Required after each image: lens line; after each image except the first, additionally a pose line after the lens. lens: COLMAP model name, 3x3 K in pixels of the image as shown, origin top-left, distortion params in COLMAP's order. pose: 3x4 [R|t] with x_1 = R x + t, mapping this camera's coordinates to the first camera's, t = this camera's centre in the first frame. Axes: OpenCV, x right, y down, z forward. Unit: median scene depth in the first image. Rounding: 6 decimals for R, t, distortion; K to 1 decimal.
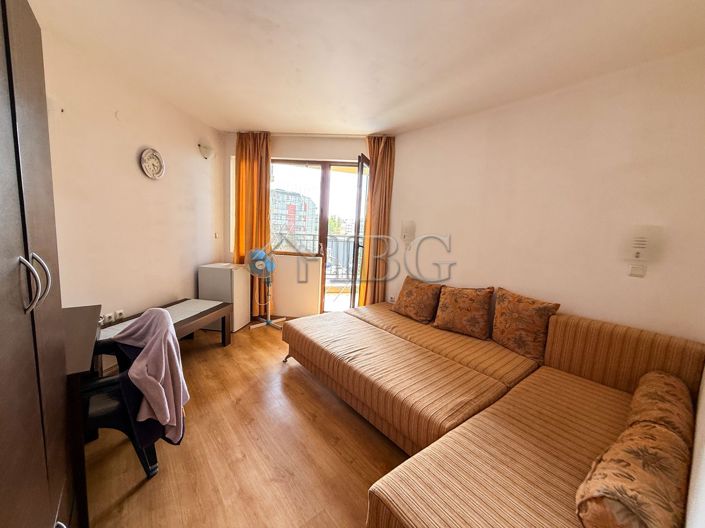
lens RADIAL K [[281.4, 0, 351.1], [0, 281.4, 265.1], [0, 0, 1]] dist [0.000543, 0.000054]
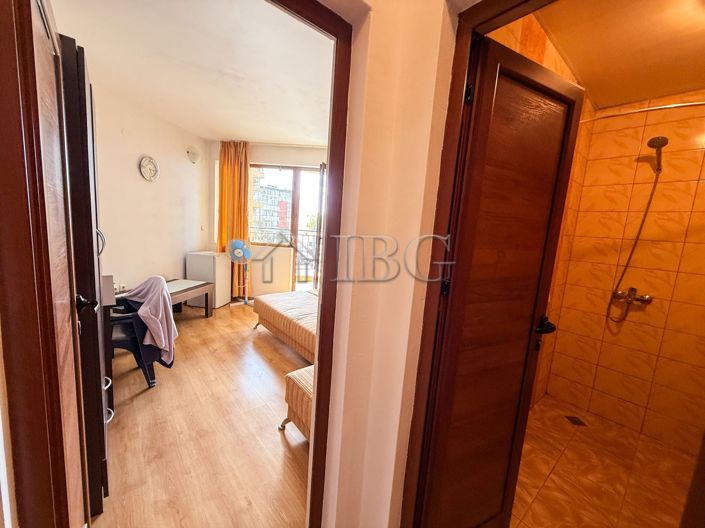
lens RADIAL K [[283.0, 0, 350.2], [0, 283.0, 265.0], [0, 0, 1]] dist [0.000480, -0.000063]
pose [[0.999671, 0.011506, 0.022903, 0.155890], [-0.011648, 0.999914, 0.006055, 0.047647], [-0.022832, -0.006319, 0.999719, -0.269751]]
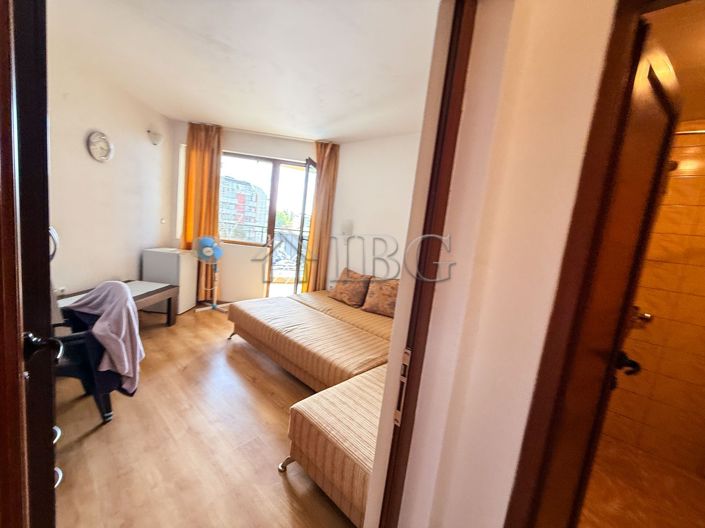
lens RADIAL K [[283.0, 0, 350.2], [0, 283.0, 265.0], [0, 0, 1]] dist [0.000480, -0.000063]
pose [[0.985252, 0.042078, 0.165856, 0.036483], [-0.044144, 0.998987, 0.008786, 0.021405], [-0.165318, -0.015978, 0.986111, -0.172158]]
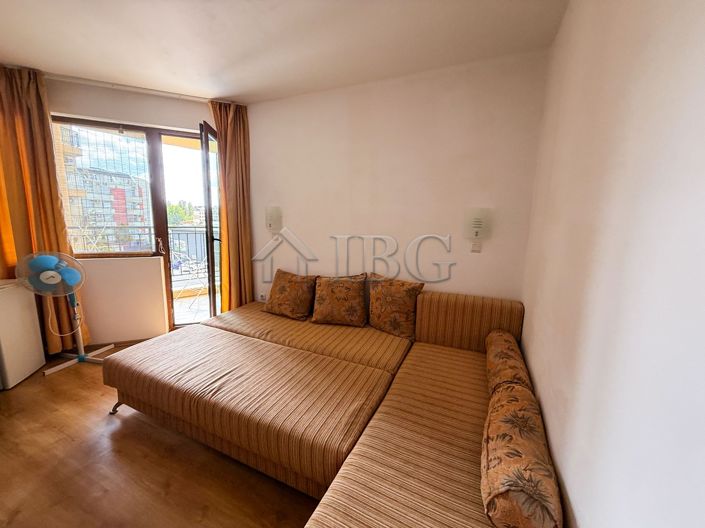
lens RADIAL K [[281.4, 0, 351.1], [0, 281.4, 265.1], [0, 0, 1]] dist [0.000543, 0.000054]
pose [[0.892143, -0.103135, 0.439822, 0.020829], [0.082376, 0.994408, 0.066089, -0.018453], [-0.444179, -0.022730, 0.895650, 0.125116]]
